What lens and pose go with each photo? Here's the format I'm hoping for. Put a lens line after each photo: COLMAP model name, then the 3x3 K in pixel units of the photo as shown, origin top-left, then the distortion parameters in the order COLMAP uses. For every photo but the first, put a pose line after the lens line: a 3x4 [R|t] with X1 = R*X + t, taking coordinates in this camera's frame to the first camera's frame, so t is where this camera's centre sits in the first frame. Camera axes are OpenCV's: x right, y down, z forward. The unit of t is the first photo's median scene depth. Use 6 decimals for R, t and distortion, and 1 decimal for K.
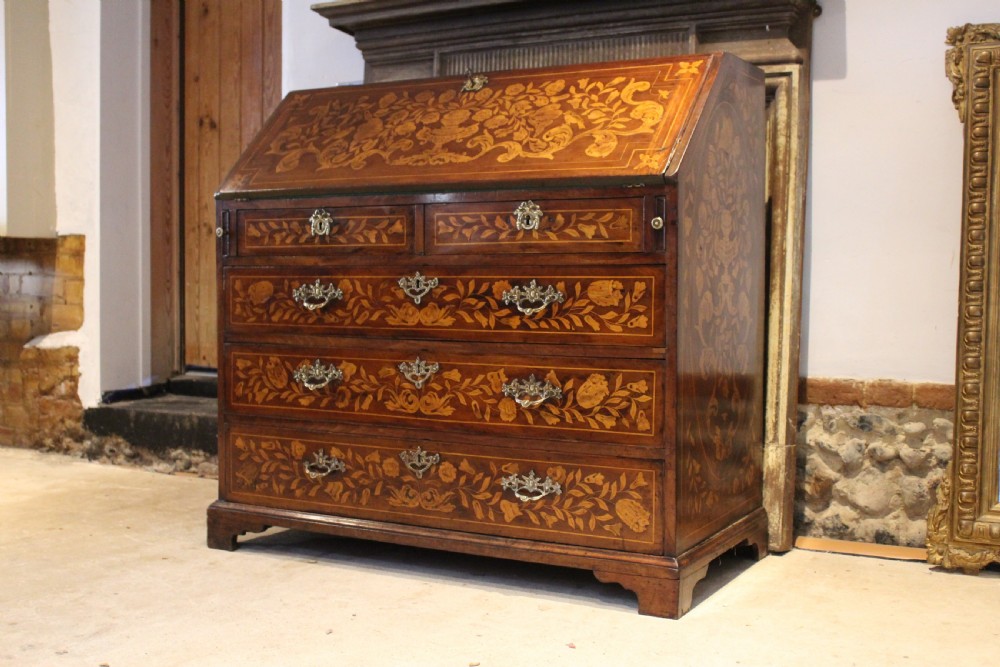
lens RADIAL K [[1179.9, 0, 491.6], [0, 1179.9, 323.9], [0, 0, 1]] dist [-0.099406, 0.116664]
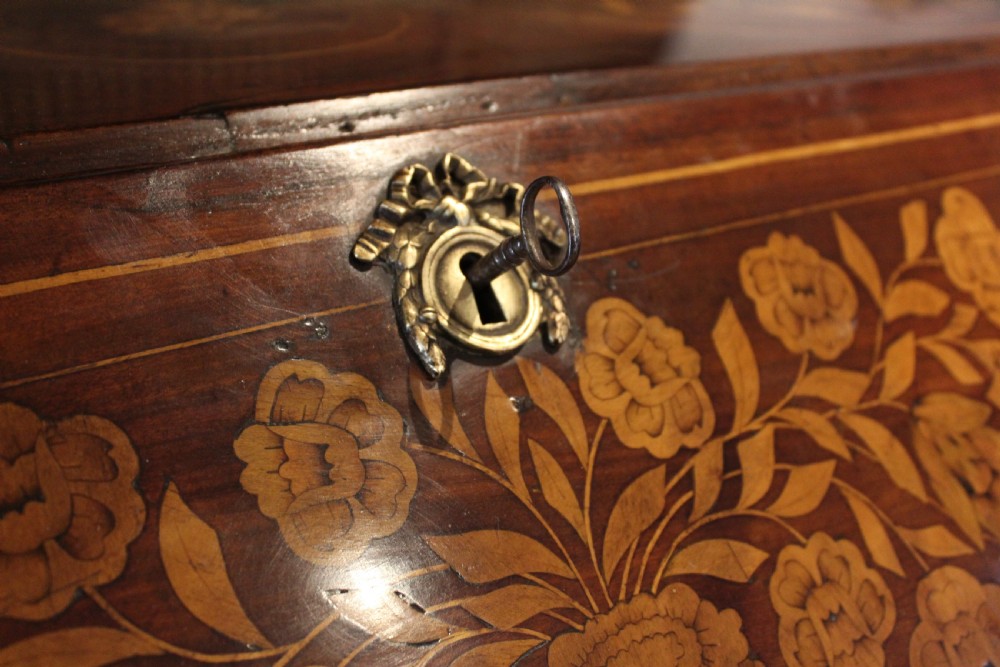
lens RADIAL K [[1135.7, 0, 500.0], [0, 1135.7, 333.5], [0, 0, 1]] dist [-0.067880, 0.023934]
pose [[0.403149, -0.368366, 0.837722, -0.115738], [-0.025758, 0.910478, 0.412755, -0.258995], [-0.914772, -0.187980, 0.357570, 1.013781]]
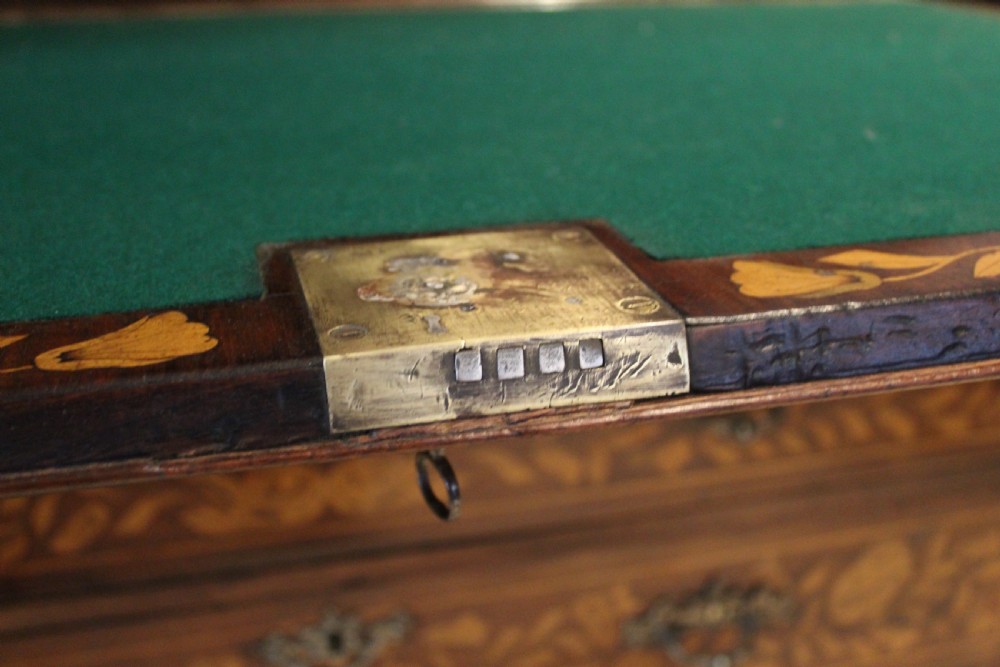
lens RADIAL K [[1179.9, 0, 491.6], [0, 1179.9, 323.9], [0, 0, 1]] dist [-0.099406, 0.116664]
pose [[0.715396, -0.256922, 0.649770, -0.208257], [0.029930, 0.940358, 0.338868, -0.140965], [-0.698078, -0.222977, 0.680417, 0.774900]]
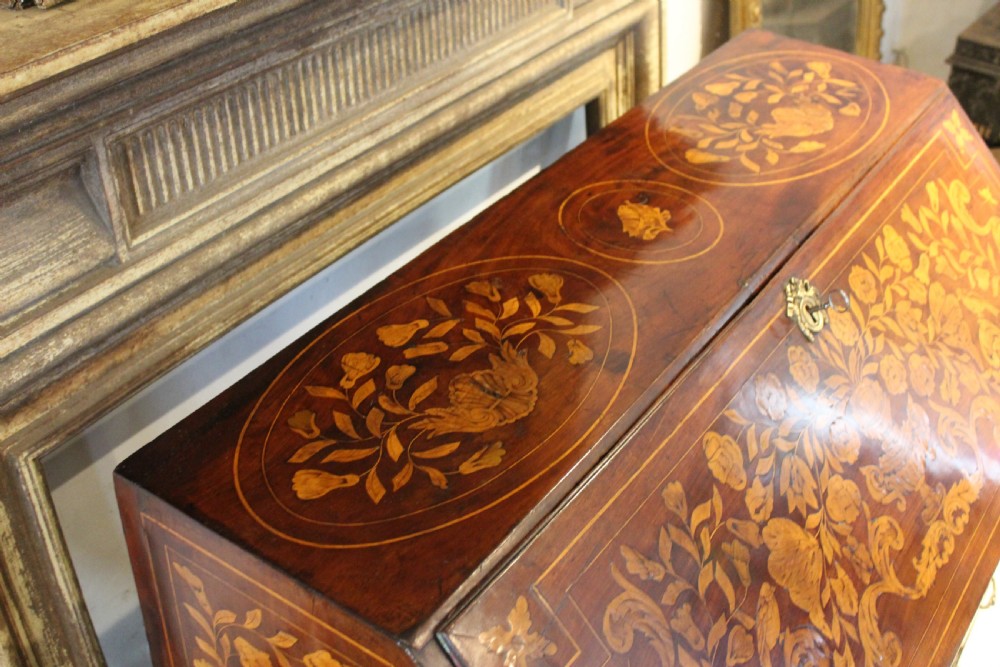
lens RADIAL K [[1179.9, 0, 491.6], [0, 1179.9, 323.9], [0, 0, 1]] dist [-0.099406, 0.116664]
pose [[0.097593, -0.574037, 0.812992, -0.400361], [0.017611, 0.817760, 0.575290, -0.475314], [-0.995071, -0.041826, 0.089917, 1.140421]]
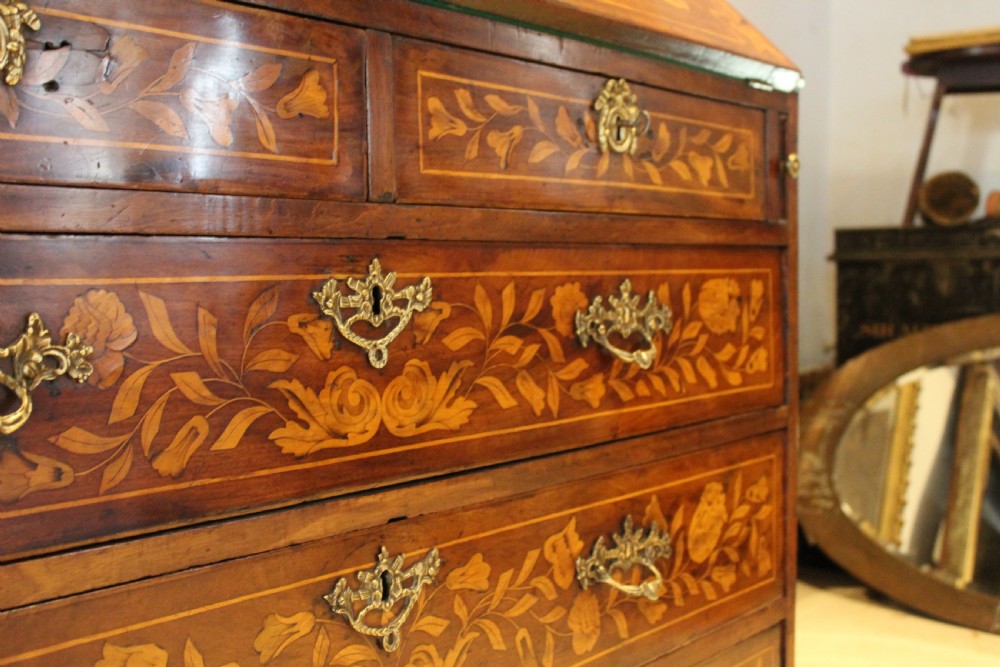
lens RADIAL K [[1179.9, 0, 491.6], [0, 1179.9, 323.9], [0, 0, 1]] dist [-0.099406, 0.116664]
pose [[0.198349, -0.042609, 0.979205, -0.340477], [0.058621, 0.997782, 0.031543, -0.035205], [-0.978377, 0.051145, 0.200407, 0.902942]]
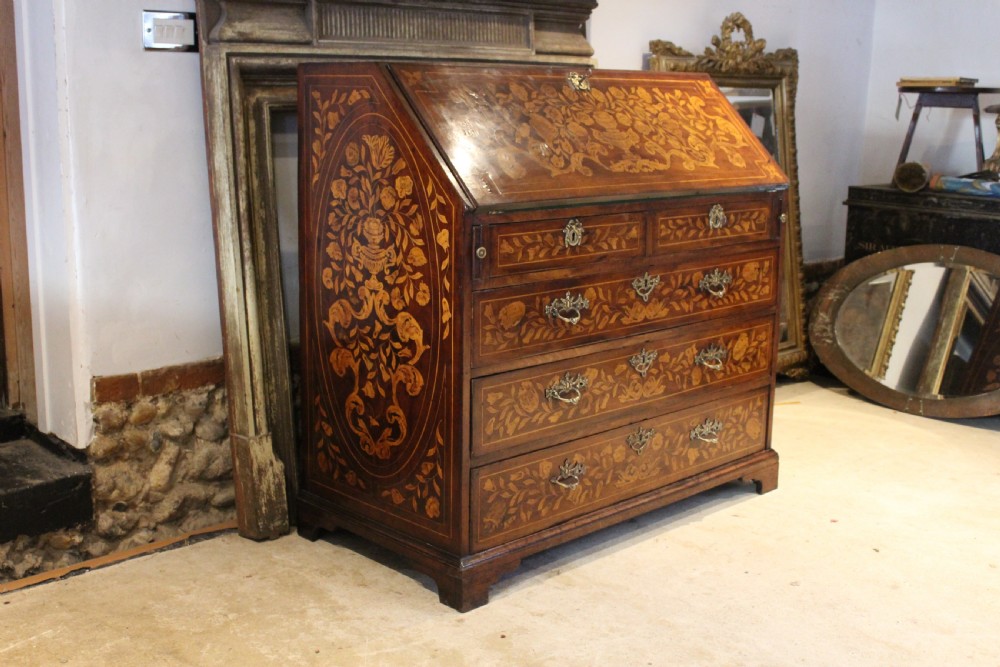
lens RADIAL K [[1179.9, 0, 491.6], [0, 1179.9, 323.9], [0, 0, 1]] dist [-0.099406, 0.116664]
pose [[0.295721, -0.186811, 0.936830, -1.118404], [0.024502, 0.981853, 0.188054, -0.202781], [-0.954960, -0.032658, 0.294932, 0.804770]]
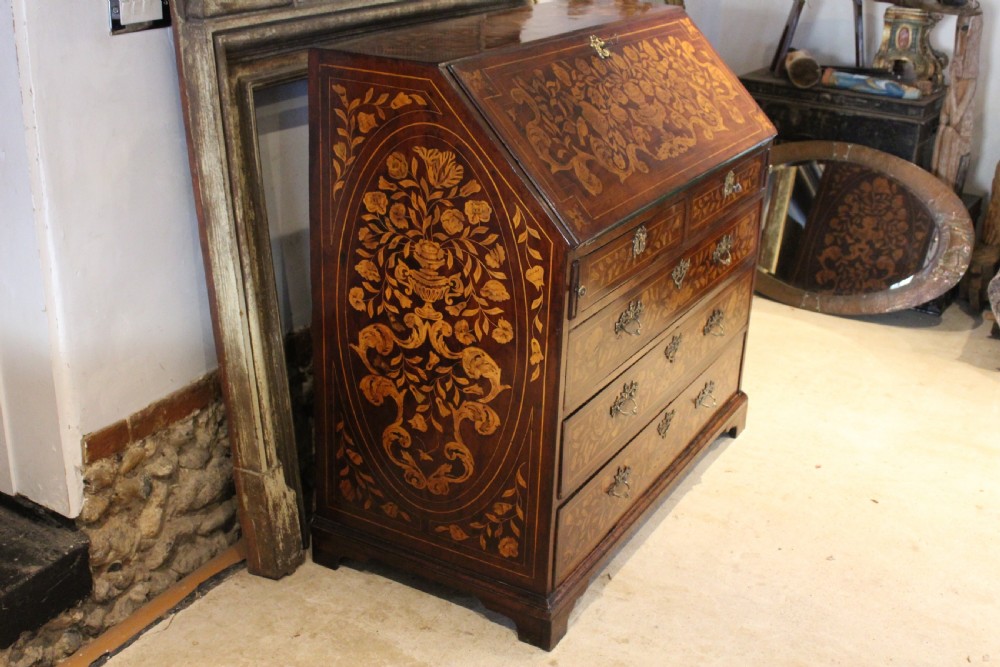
lens RADIAL K [[1179.9, 0, 491.6], [0, 1179.9, 323.9], [0, 0, 1]] dist [-0.099406, 0.116664]
pose [[0.020842, -0.377742, 0.925676, -1.022426], [0.006192, 0.925909, 0.377697, -0.375104], [-0.999764, -0.002140, 0.021637, 1.130014]]
